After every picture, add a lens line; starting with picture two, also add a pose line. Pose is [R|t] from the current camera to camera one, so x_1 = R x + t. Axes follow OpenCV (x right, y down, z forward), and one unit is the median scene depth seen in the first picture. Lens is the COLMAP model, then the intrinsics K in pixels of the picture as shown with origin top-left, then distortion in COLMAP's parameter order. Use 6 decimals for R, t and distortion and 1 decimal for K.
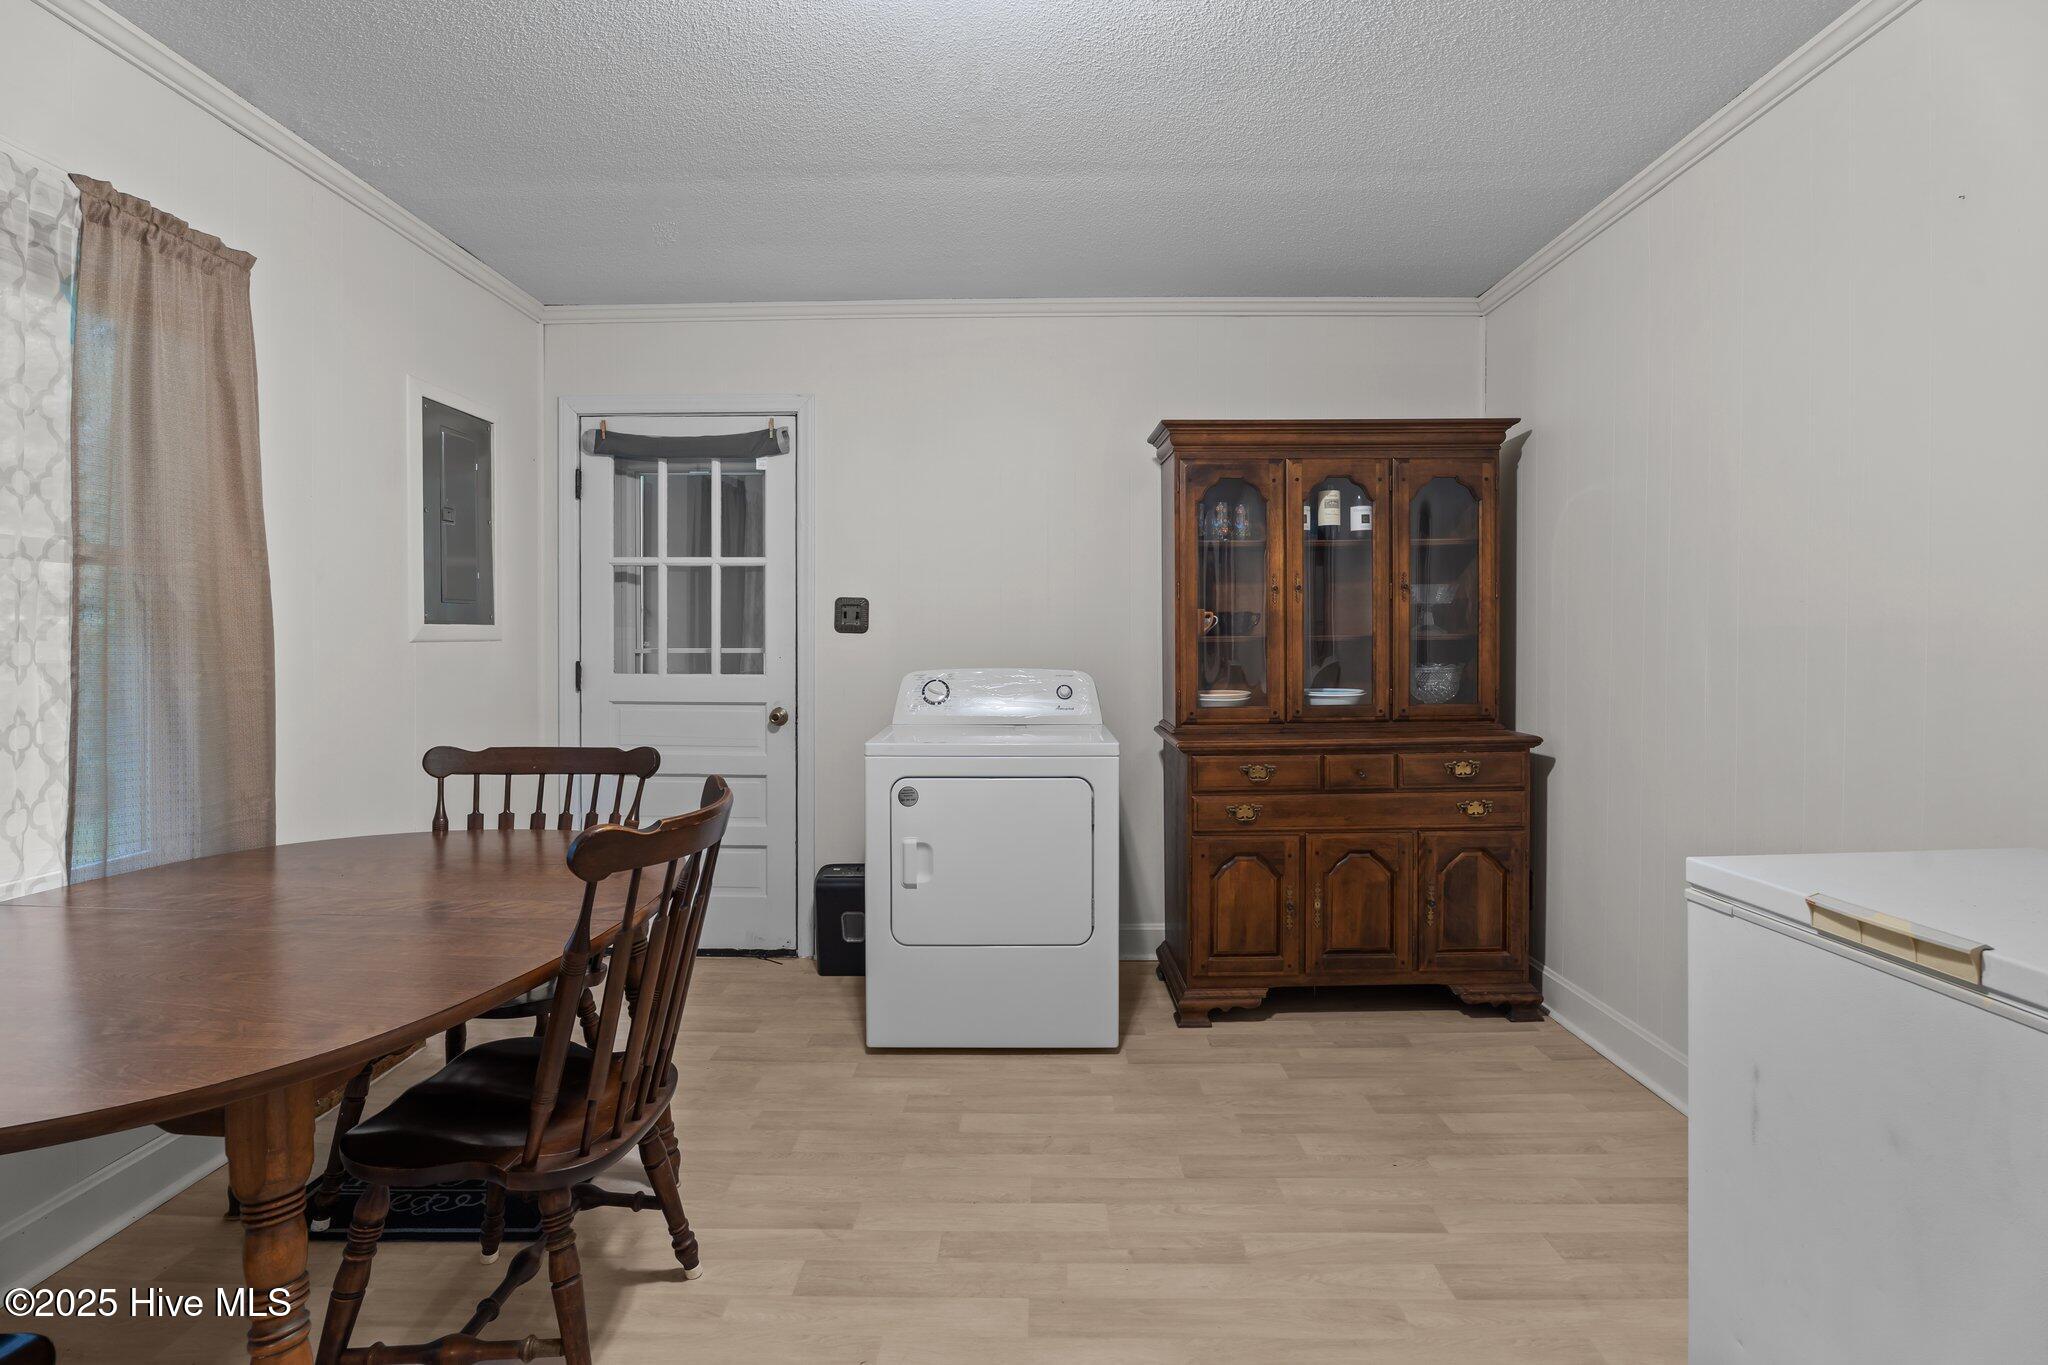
lens RADIAL K [[961.1, 0, 1029.4], [0, 961.1, 677.9], [0, 0, 1]] dist [-0.016186, 0.000532]
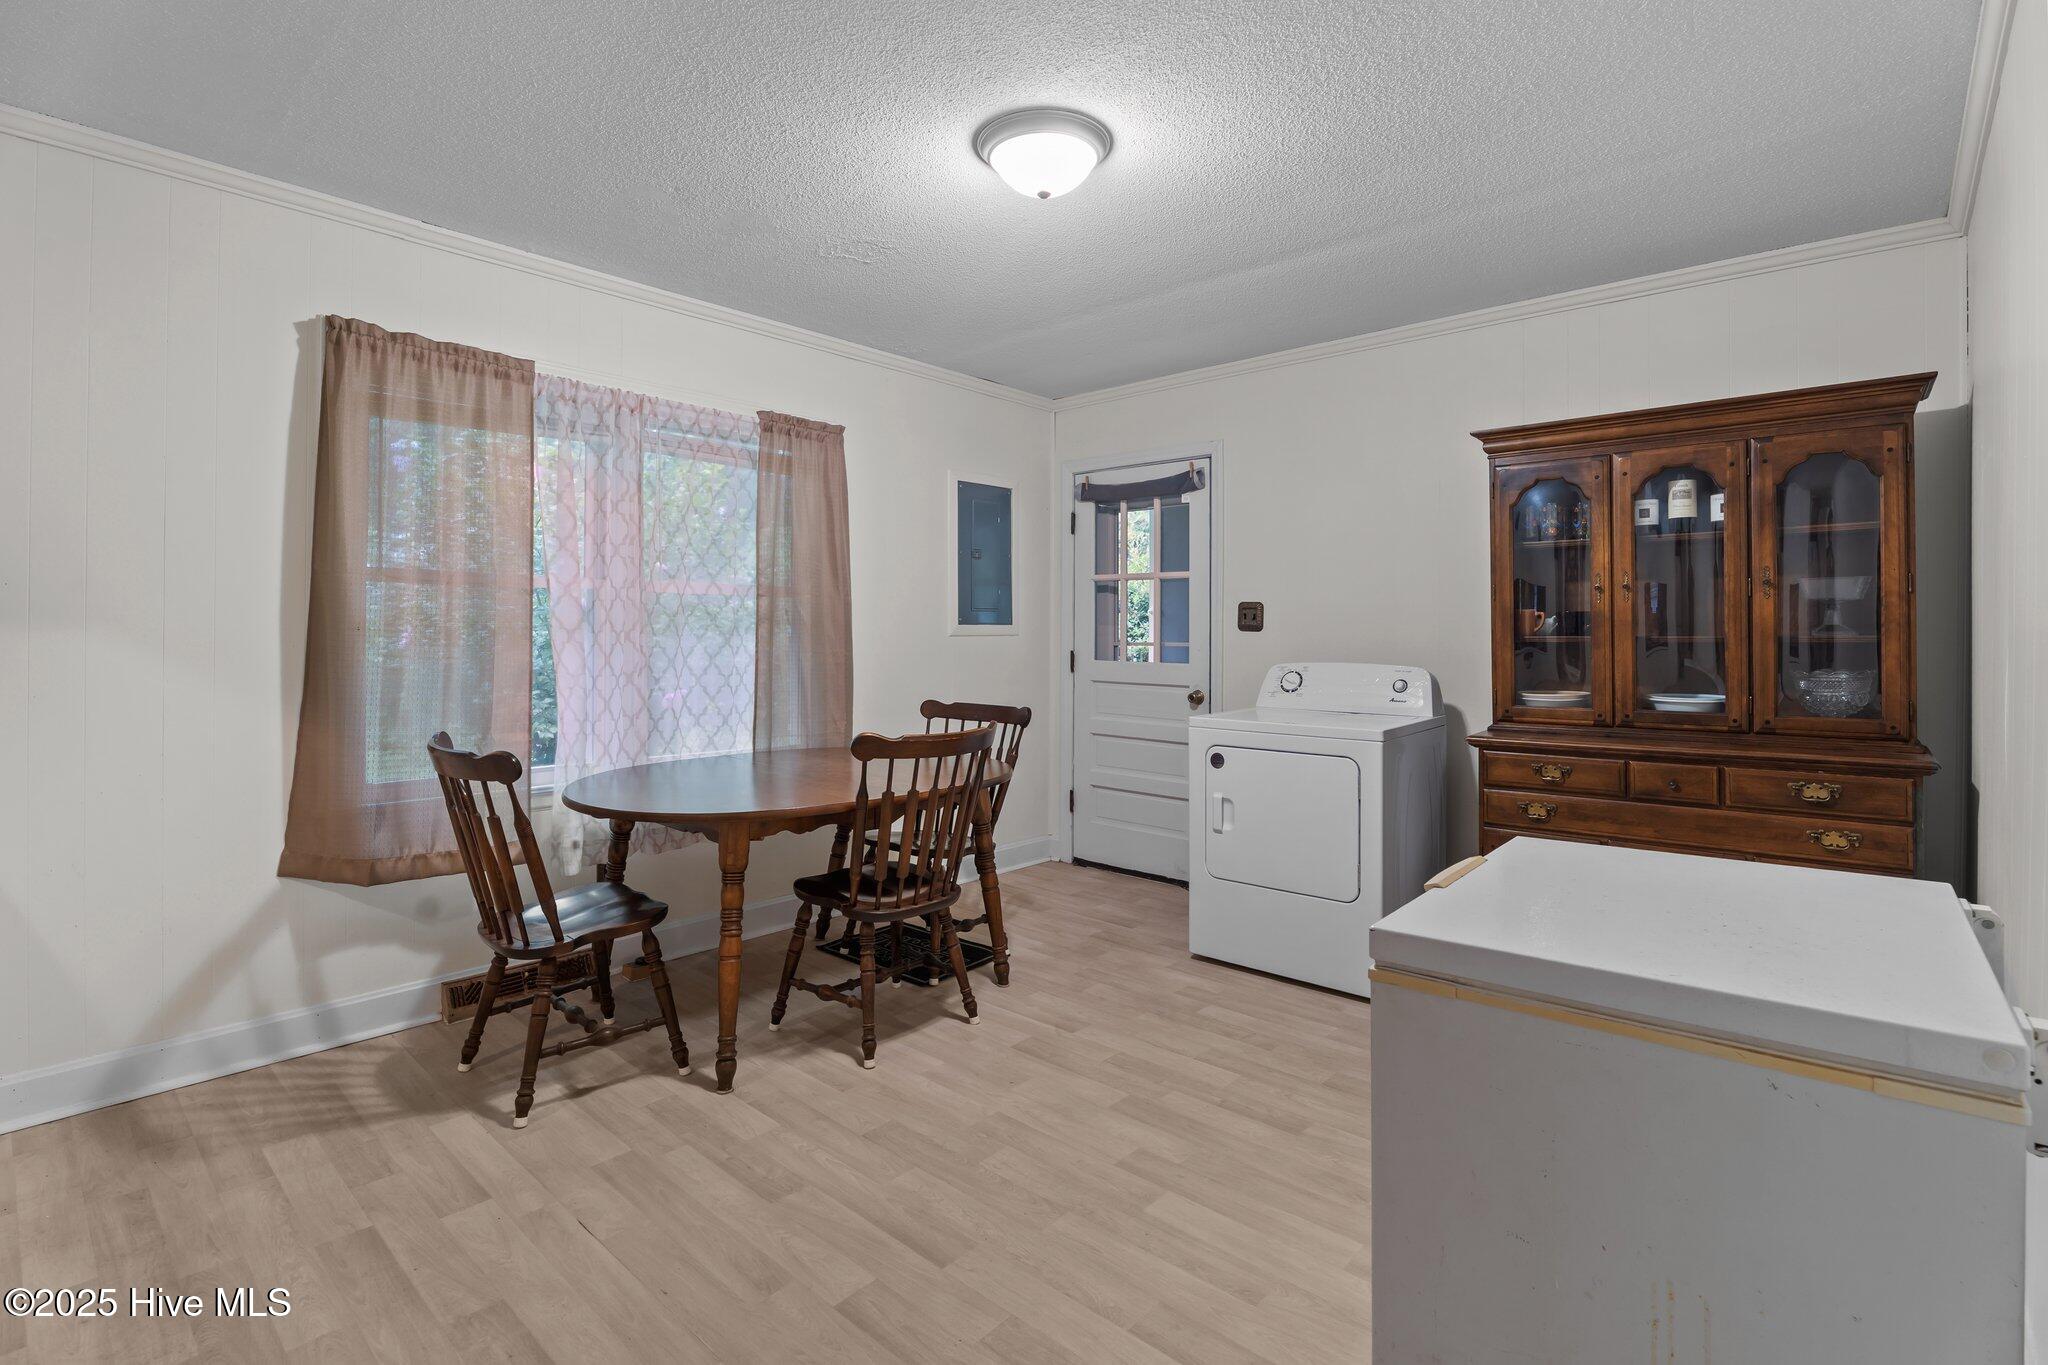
lens RADIAL K [[960.5, 0, 1024.2], [0, 960.5, 679.6], [0, 0, 1]] dist [-0.009856, 0.000288]
pose [[0.754439, 0.036779, -0.655339, 0.463808], [-0.031293, 0.999309, 0.020057, -0.001311], [0.655624, 0.005376, 0.755068, -0.117734]]
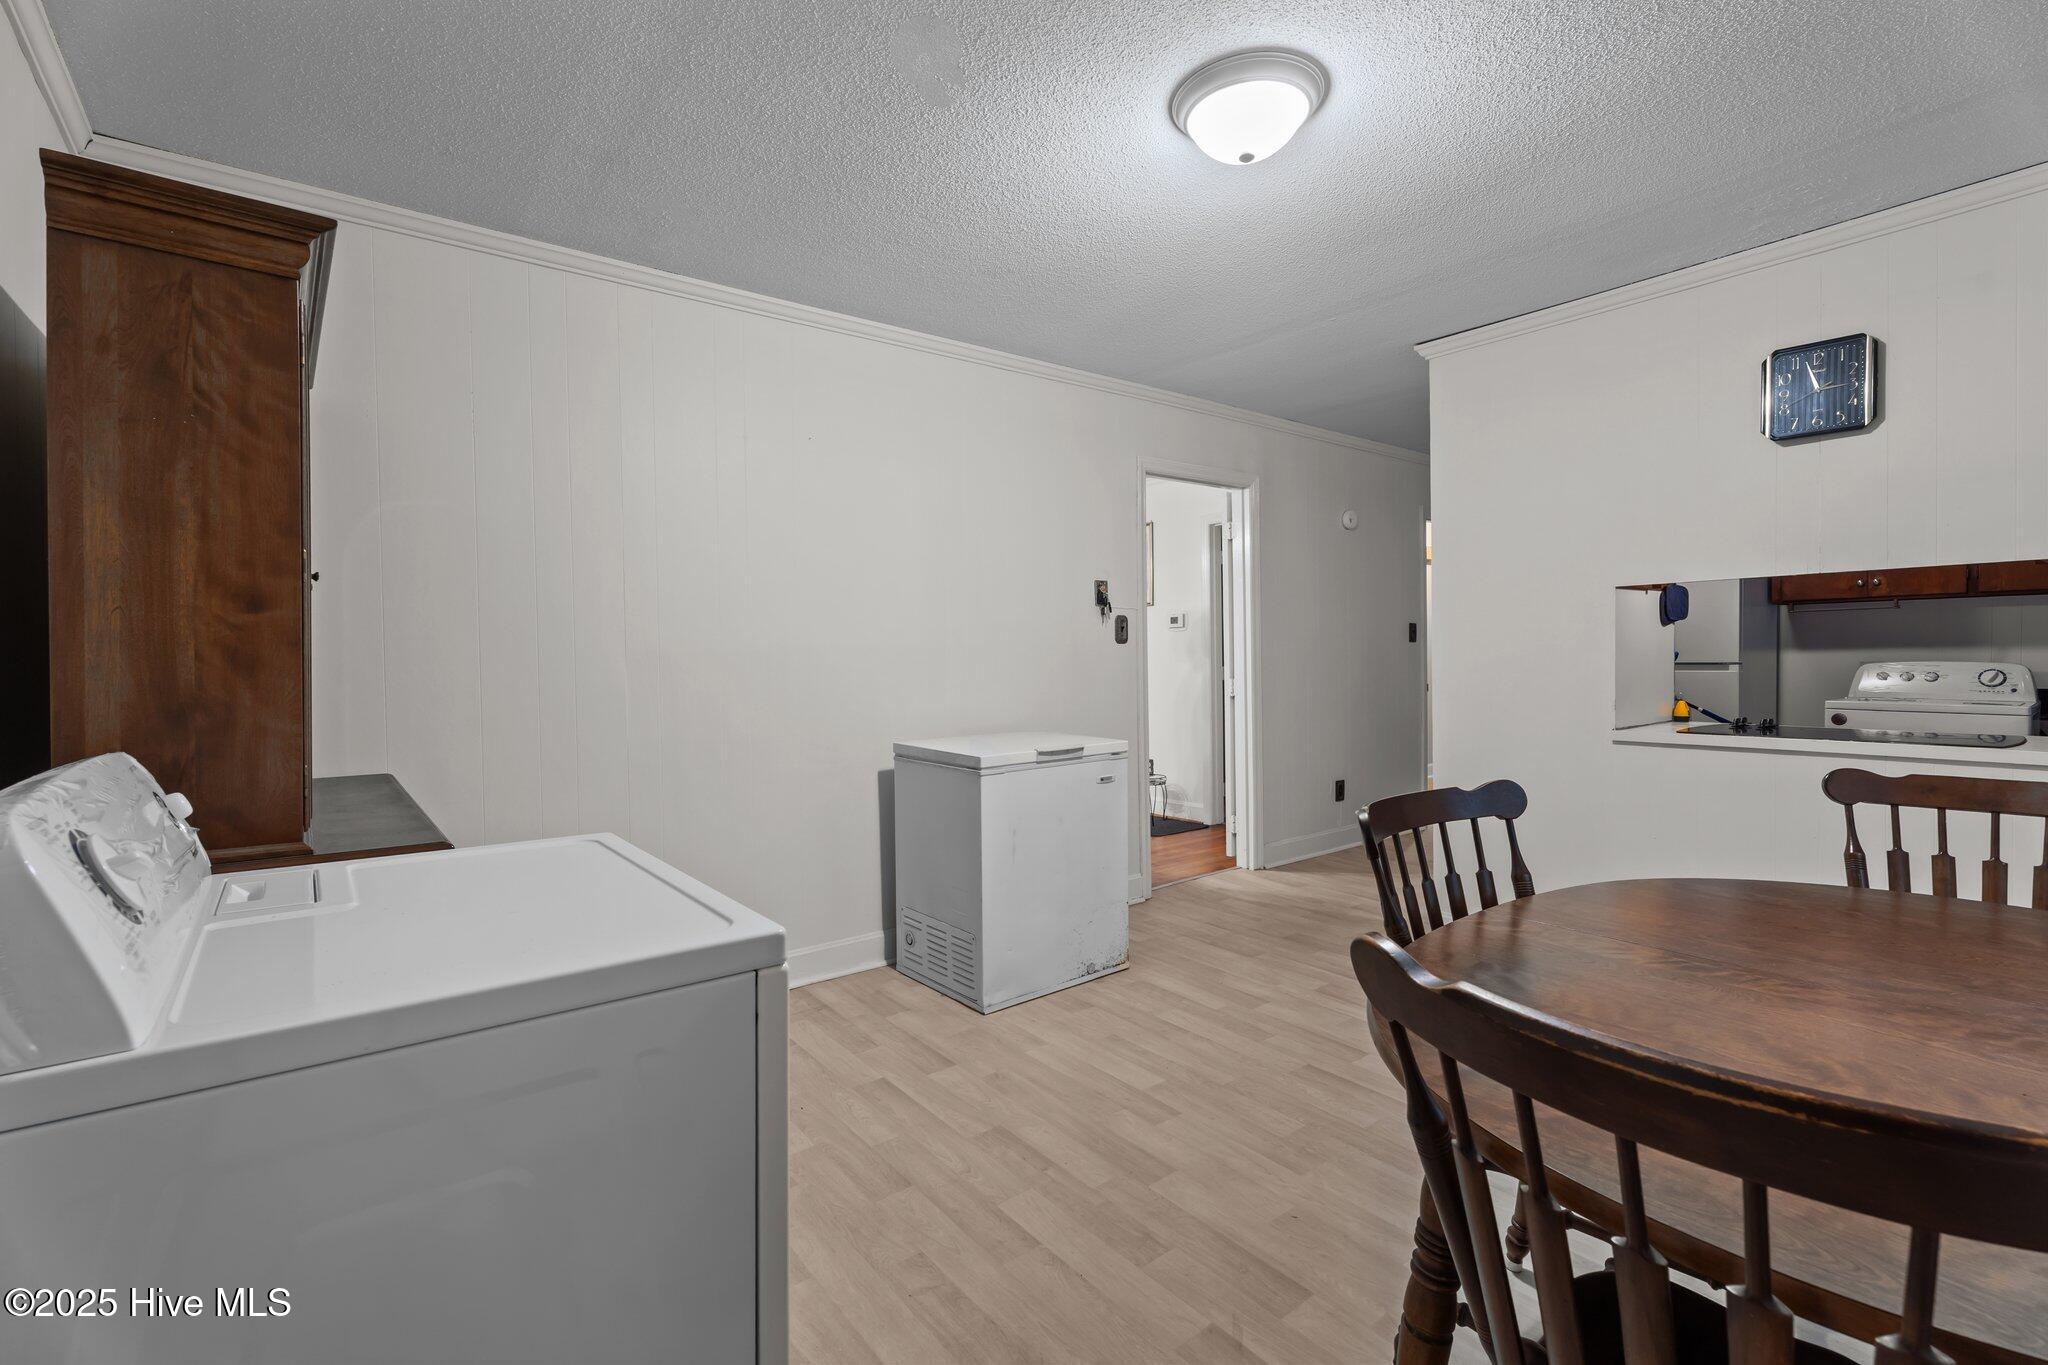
lens RADIAL K [[921.5, 0, 1024.1], [0, 921.5, 660.8], [0, 0, 1]] dist [0.000422, 0.009842]
pose [[-0.629310, 0.005129, 0.777137, -0.477600], [0.039239, 0.998912, 0.025182, -0.037440], [-0.776163, 0.046342, -0.628827, 1.059665]]
